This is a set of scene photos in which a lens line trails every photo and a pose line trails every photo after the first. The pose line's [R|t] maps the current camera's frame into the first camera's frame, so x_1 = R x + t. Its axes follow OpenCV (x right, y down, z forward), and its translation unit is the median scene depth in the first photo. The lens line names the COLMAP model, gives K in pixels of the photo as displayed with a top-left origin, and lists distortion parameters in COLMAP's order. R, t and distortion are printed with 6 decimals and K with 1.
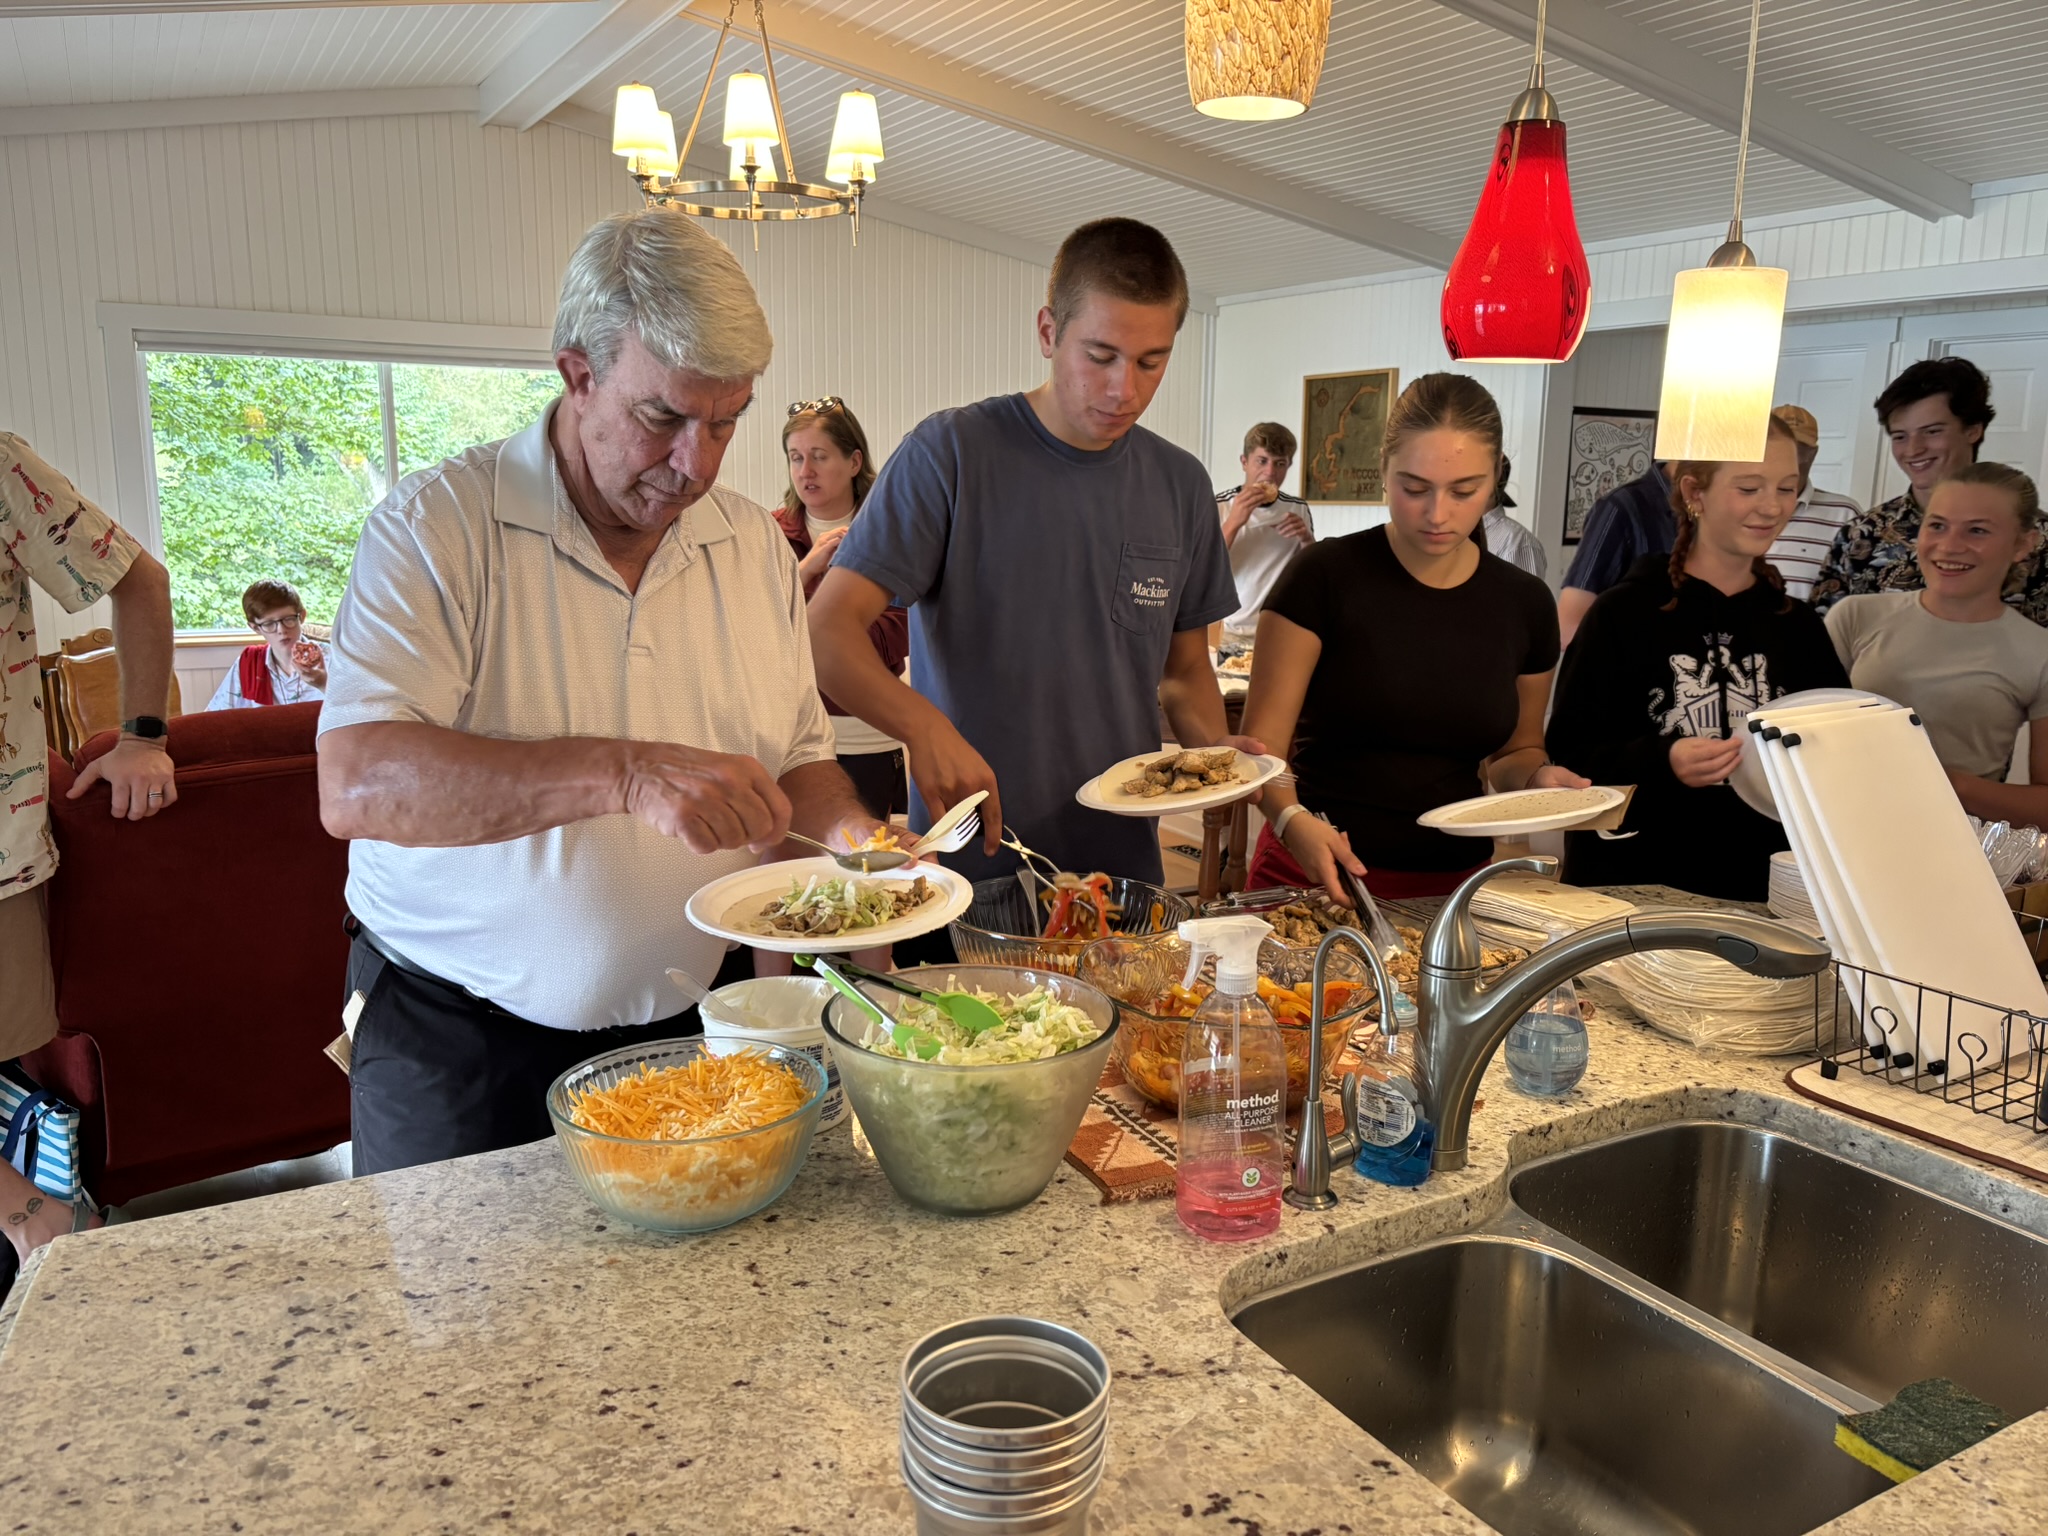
lens RADIAL K [[1542.5, 0, 1021.4], [0, 1542.5, 760.8], [0, 0, 1]] dist [0.041694, -0.061011]
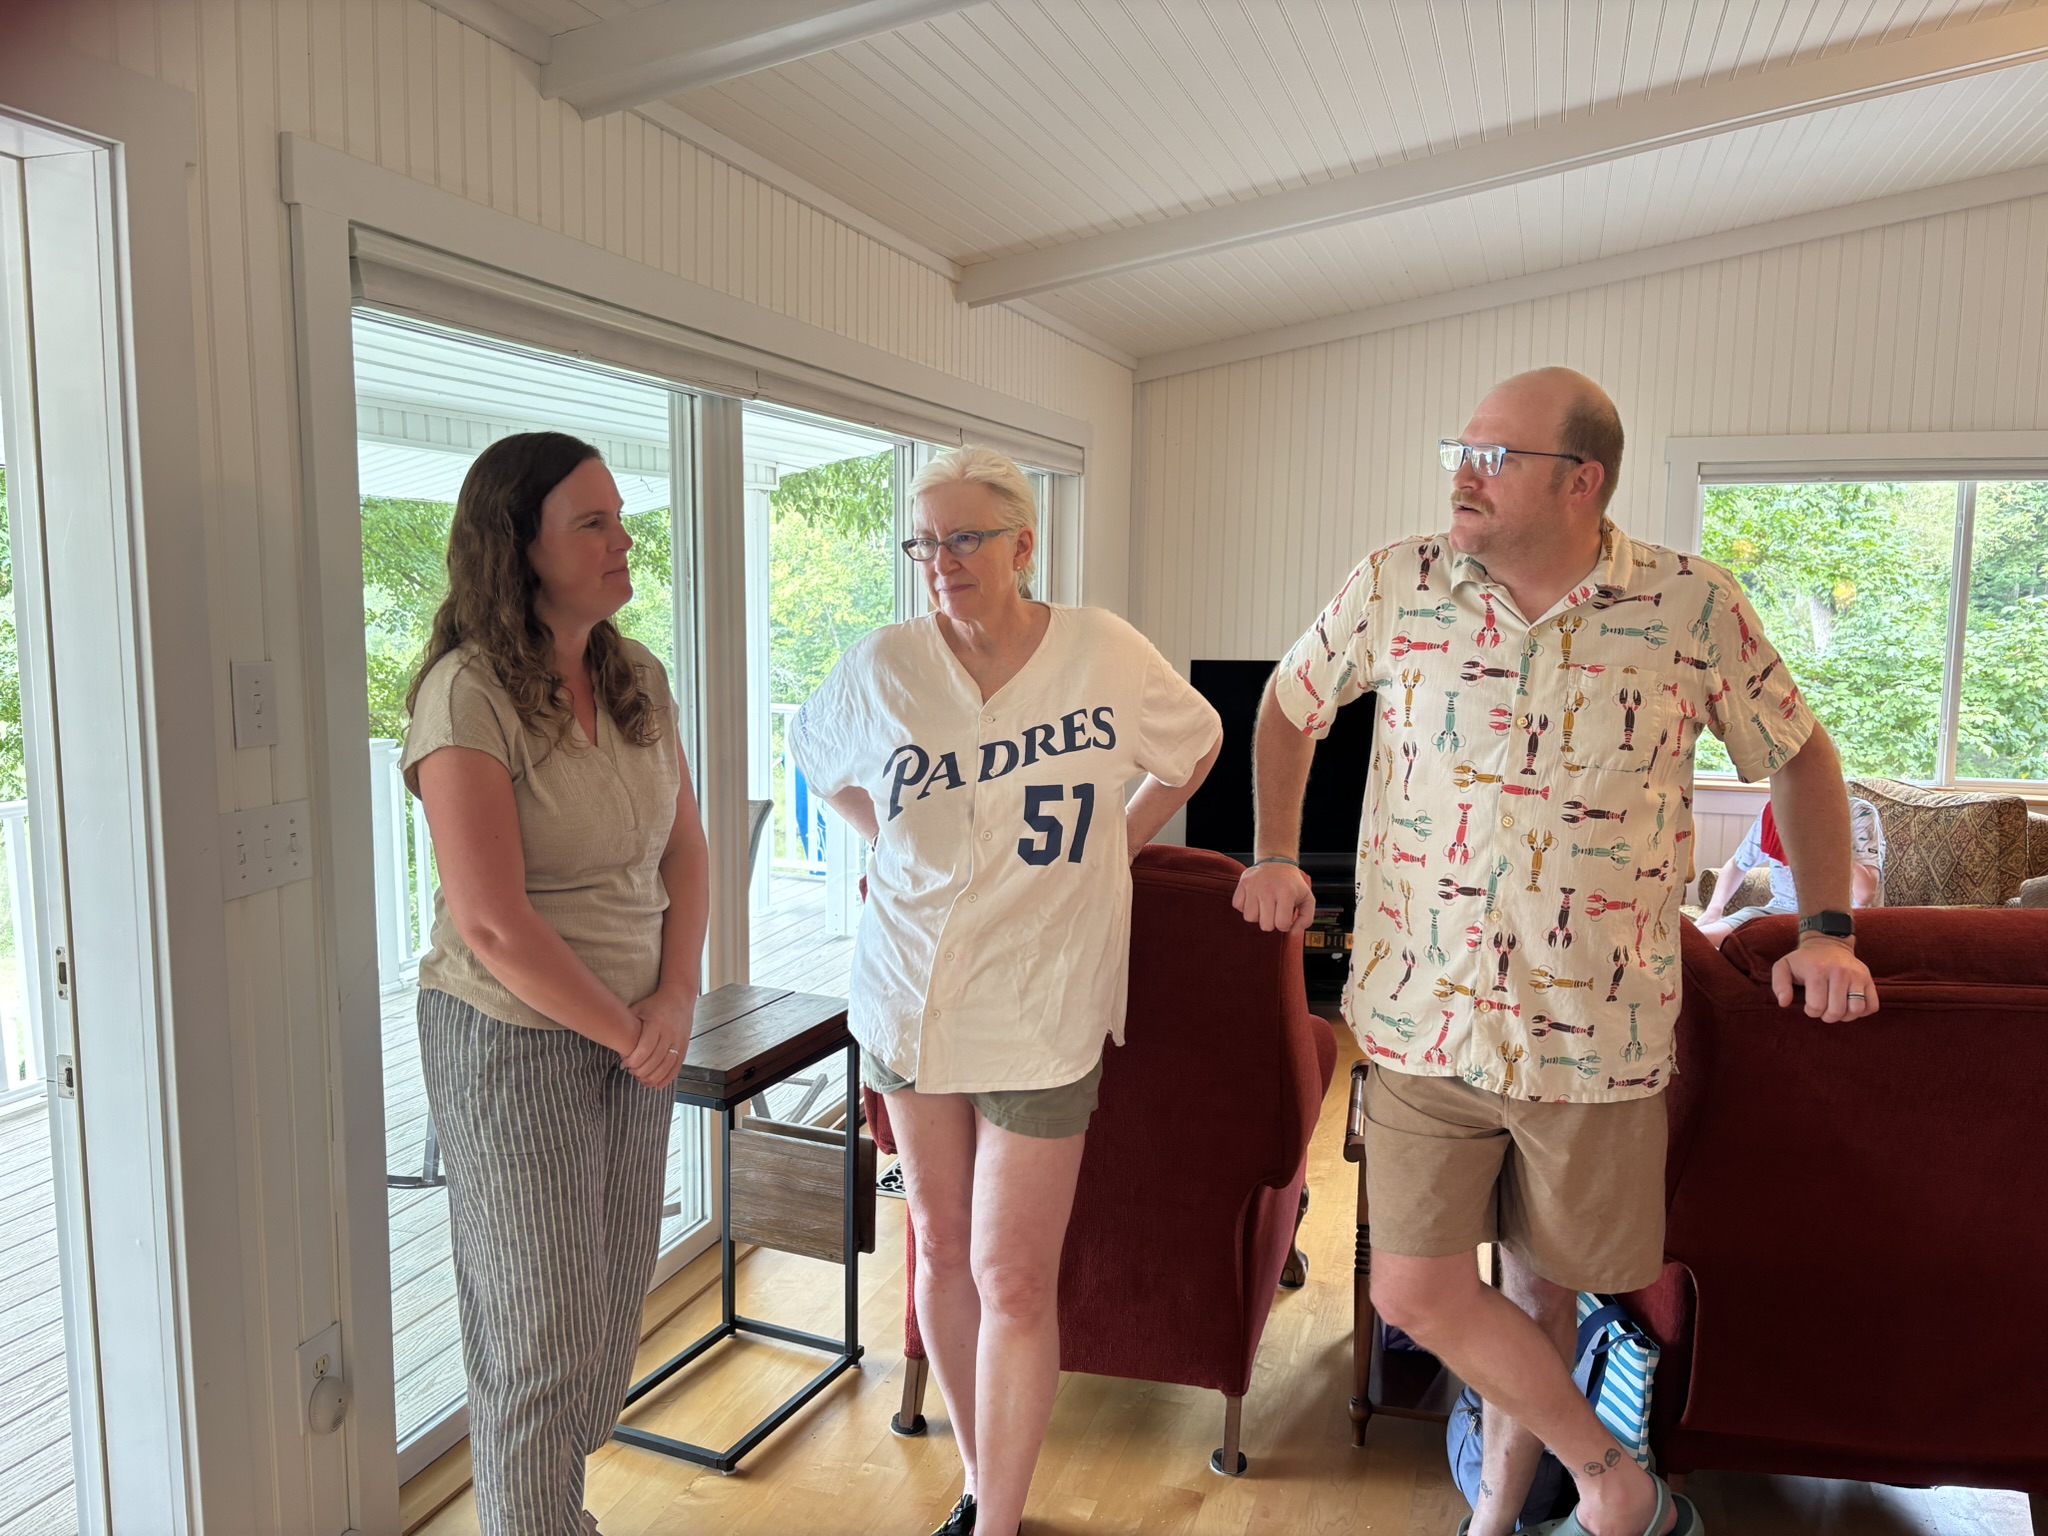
lens RADIAL K [[1542.5, 0, 1026.0], [0, 1542.5, 768.9], [0, 0, 1]] dist [0.041694, -0.061011]
pose [[0.656246, 0.084141, -0.749841, -0.218234], [-0.142549, 0.989693, -0.013700, -0.030059], [0.740959, 0.115880, 0.661477, 0.135476]]
